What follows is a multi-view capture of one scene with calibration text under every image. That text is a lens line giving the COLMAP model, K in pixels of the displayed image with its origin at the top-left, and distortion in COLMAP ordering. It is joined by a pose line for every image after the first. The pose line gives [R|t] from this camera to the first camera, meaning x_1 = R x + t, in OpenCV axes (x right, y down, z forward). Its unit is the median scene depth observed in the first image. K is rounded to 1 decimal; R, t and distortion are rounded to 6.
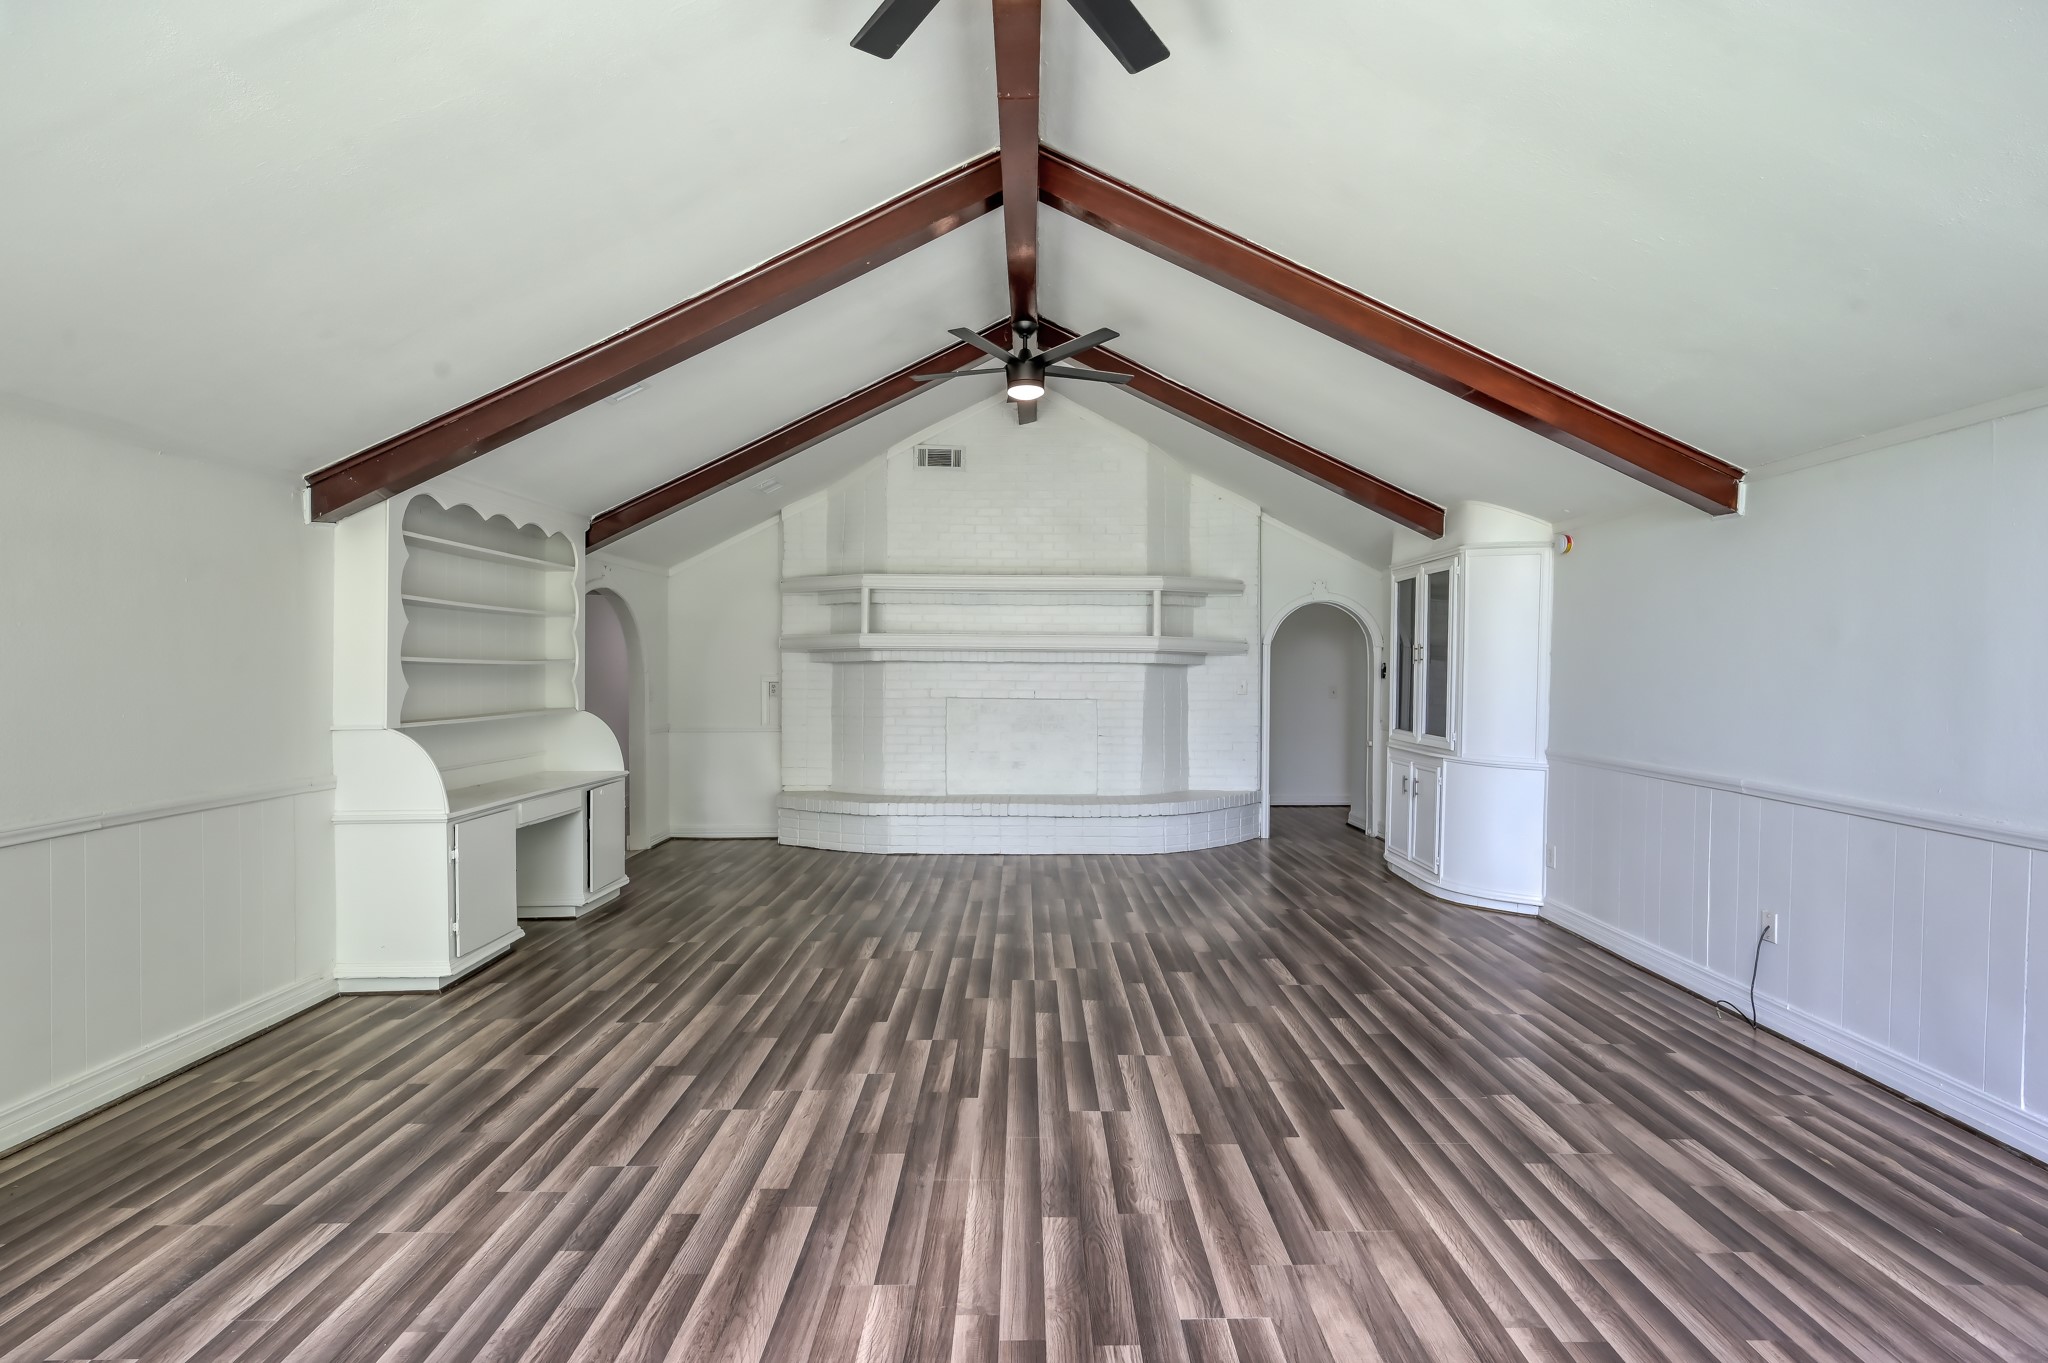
lens RADIAL K [[910.5, 0, 1024.0], [0, 910.5, 681.5], [0, 0, 1]] dist [-0.002408, -0.000226]
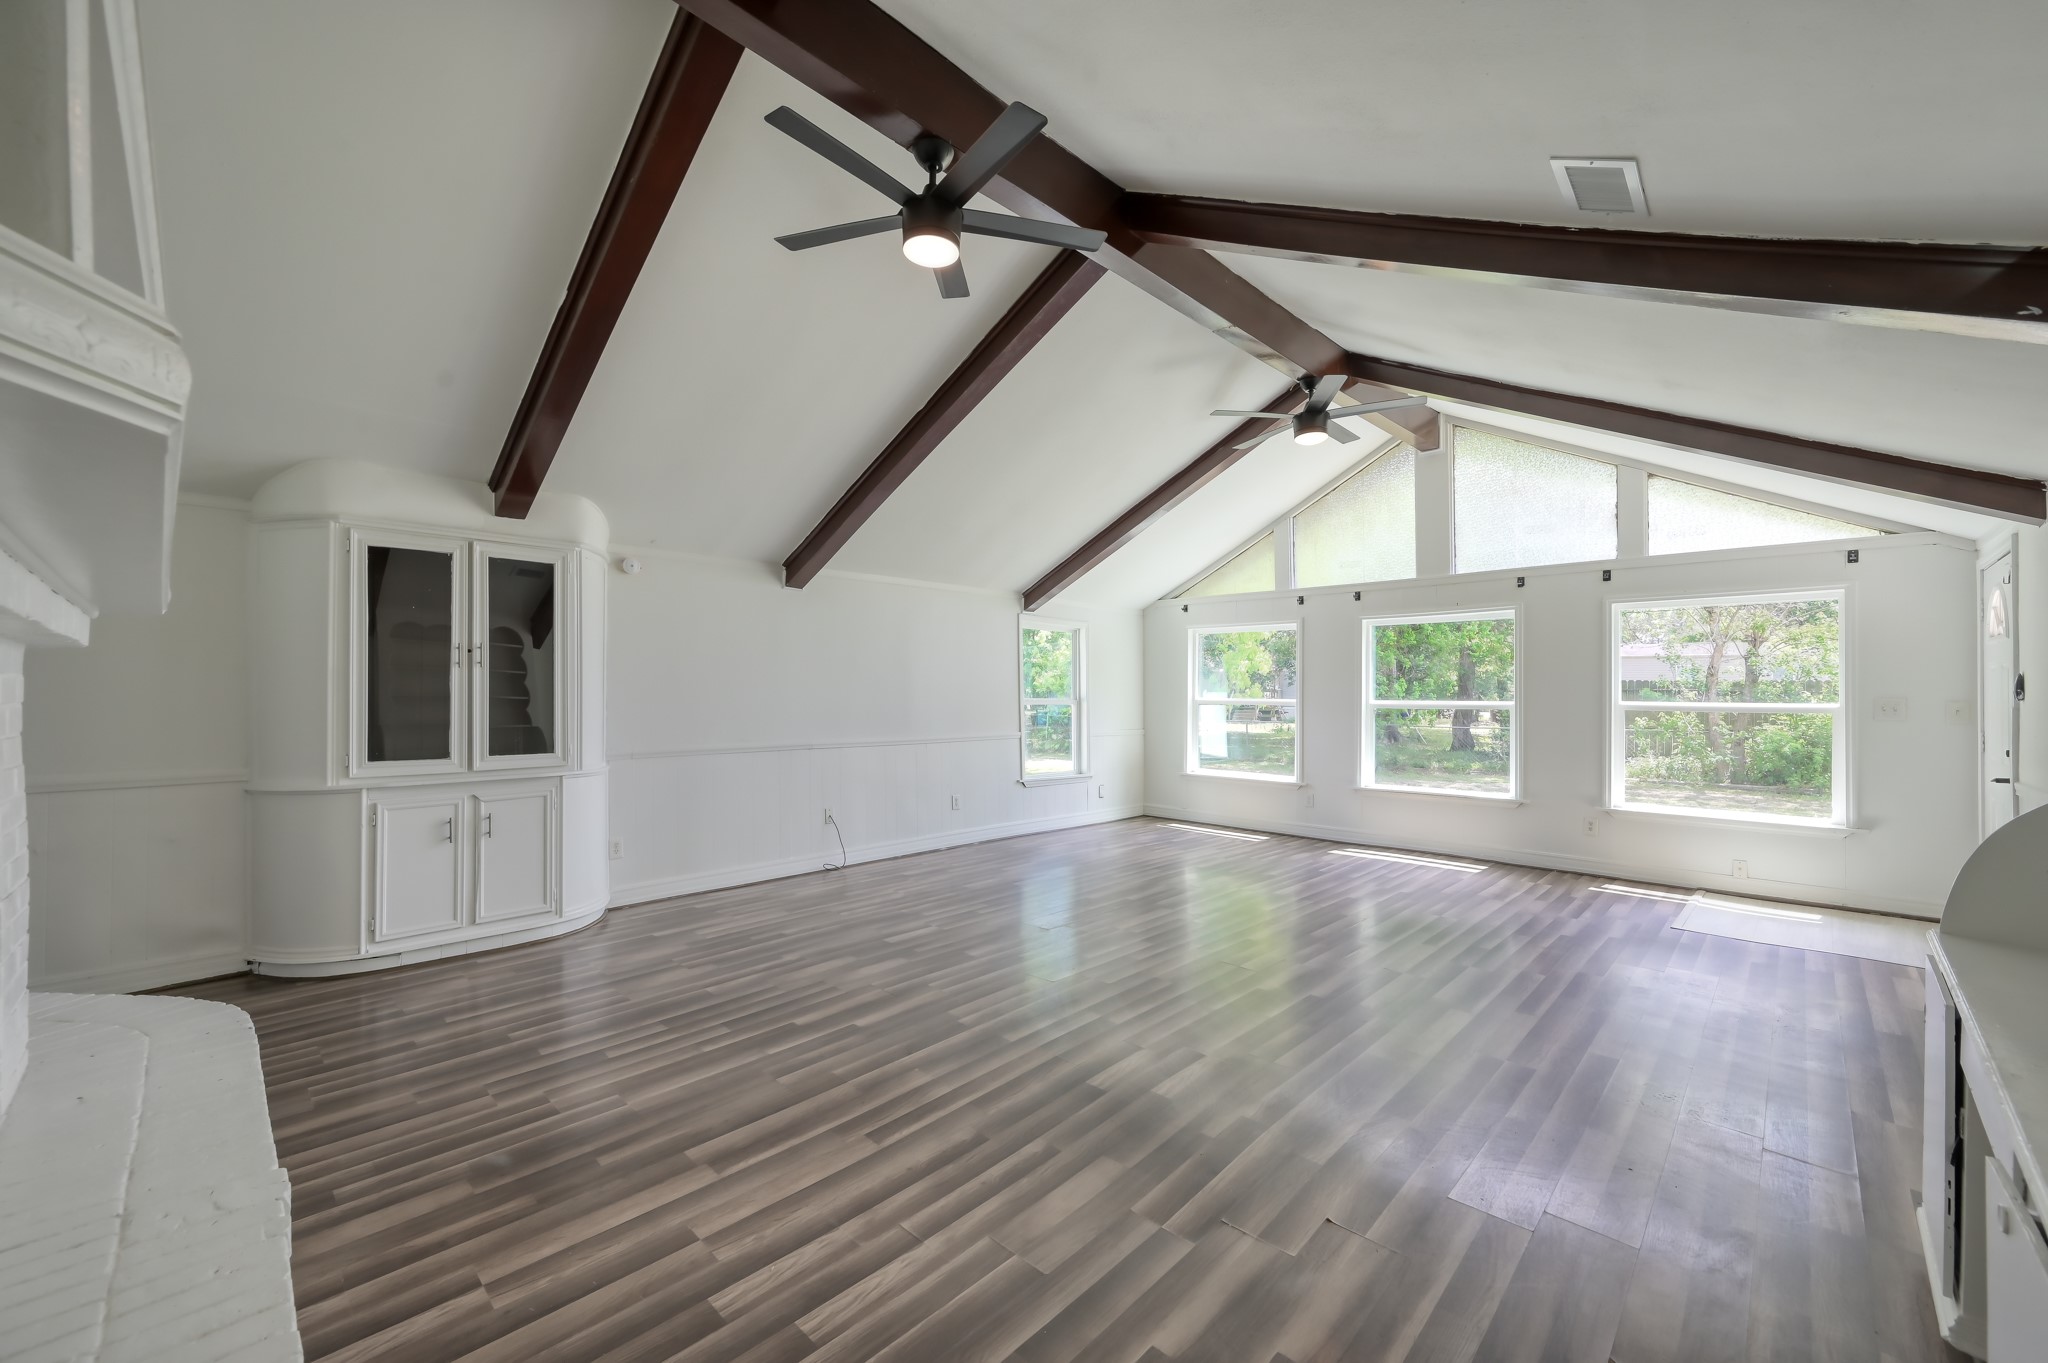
lens RADIAL K [[794.1, 0, 1024.0], [0, 794.1, 681.5], [0, 0, 1]] dist [0.001747, -0.000071]
pose [[-0.719497, 0.003524, 0.694486, -0.535007], [0.011678, 0.999907, 0.007025, -0.015054], [-0.694397, 0.013164, -0.719472, 1.618434]]
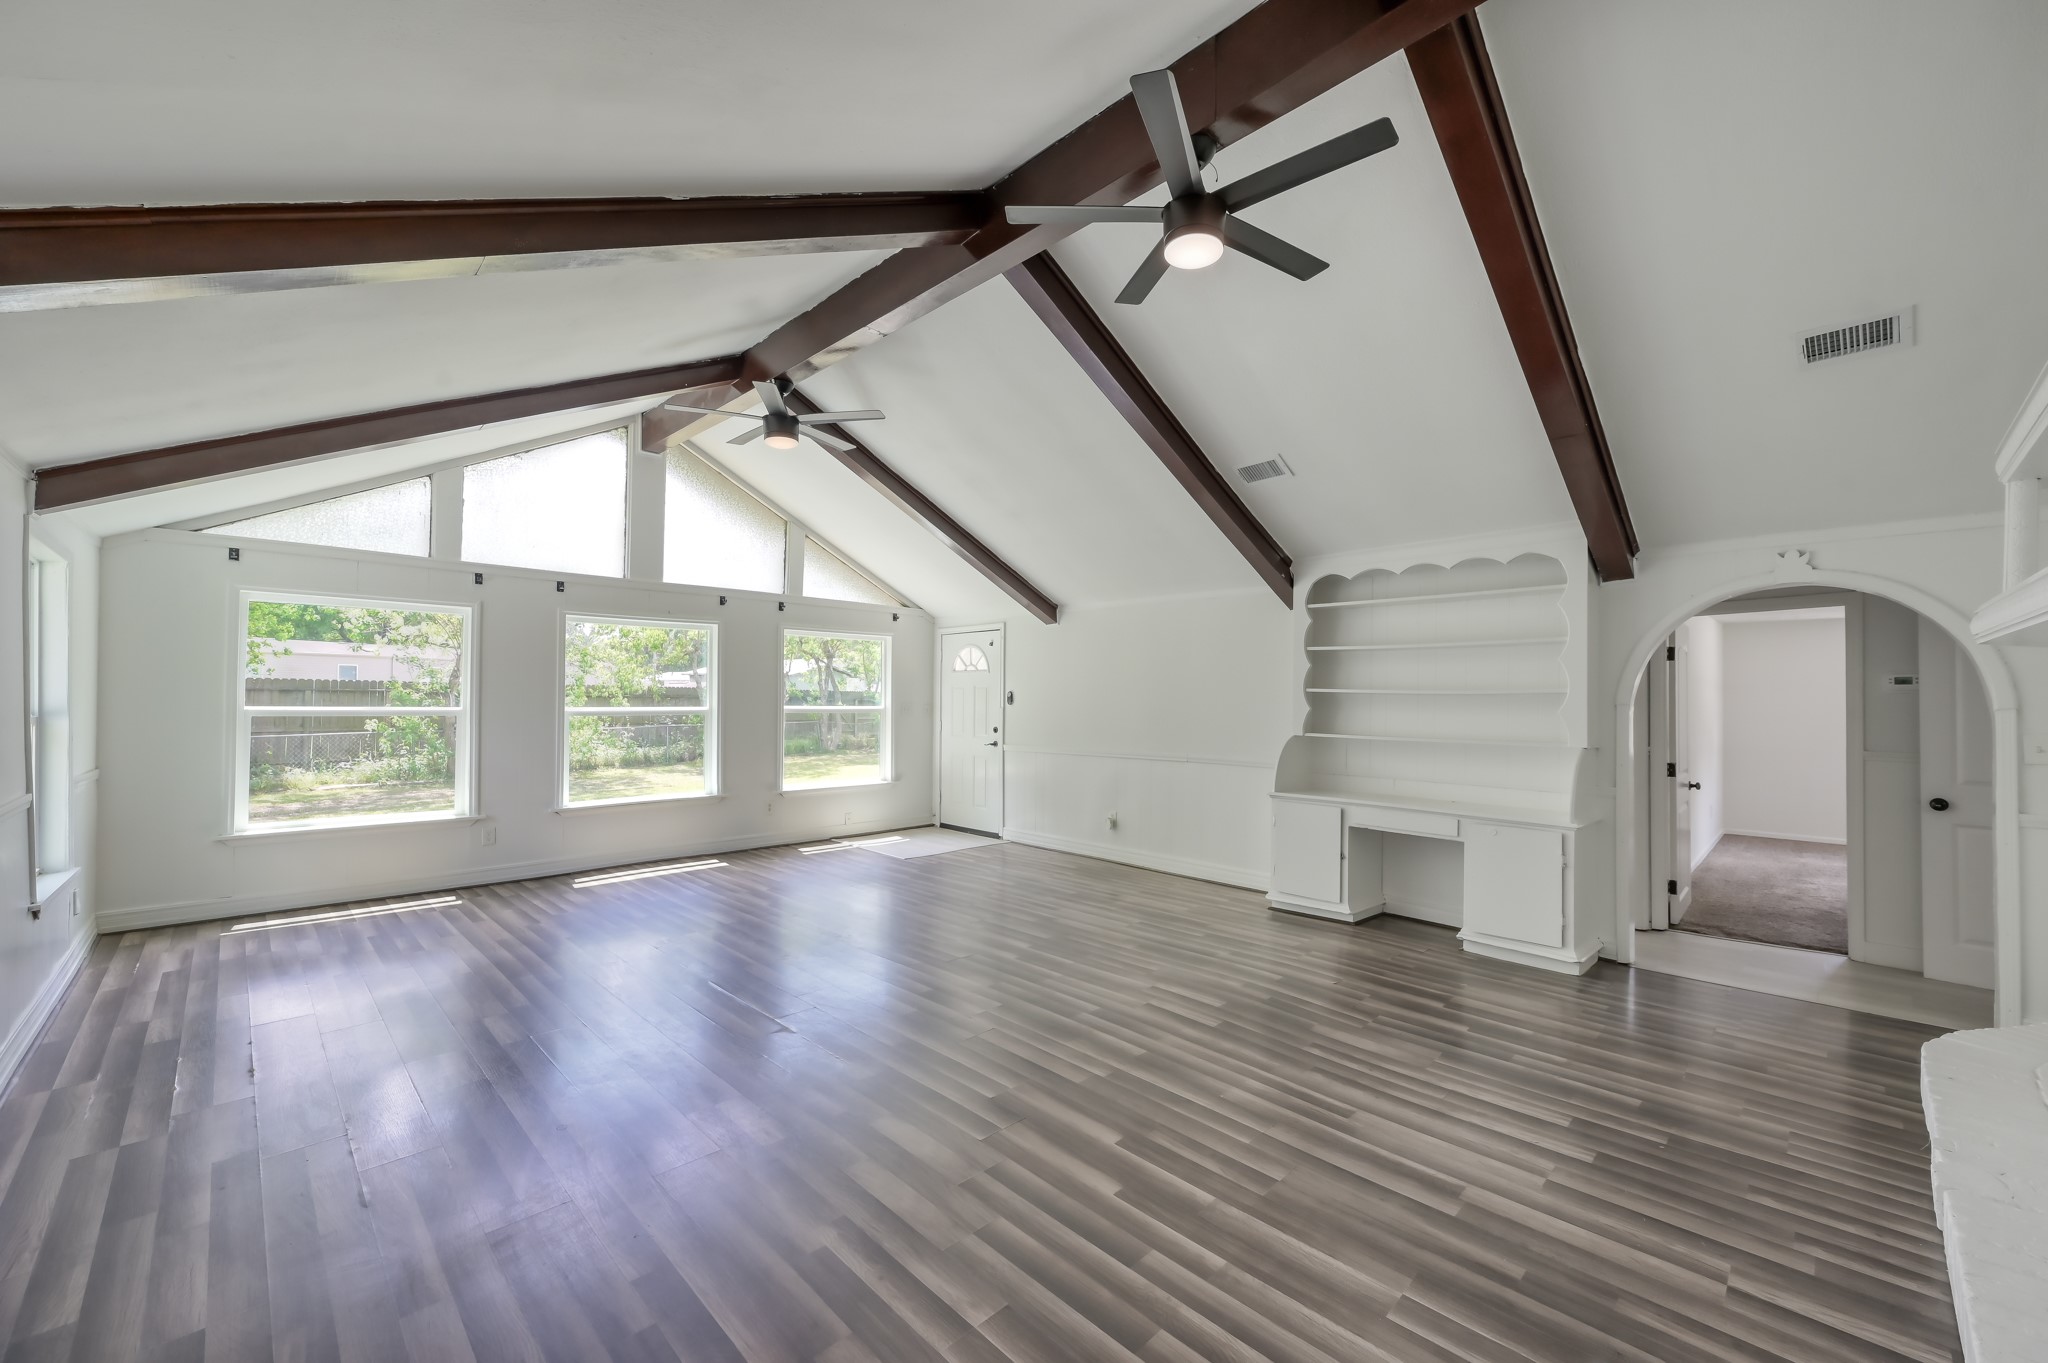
lens RADIAL K [[810.5, 0, 1024.0], [0, 810.5, 681.5], [0, 0, 1]] dist [-0.001315, 0.000246]
pose [[-0.713915, -0.023381, -0.699842, 0.566201], [-0.026707, 0.999624, -0.006152, -0.016495], [0.699723, 0.014299, -0.714271, 1.561447]]
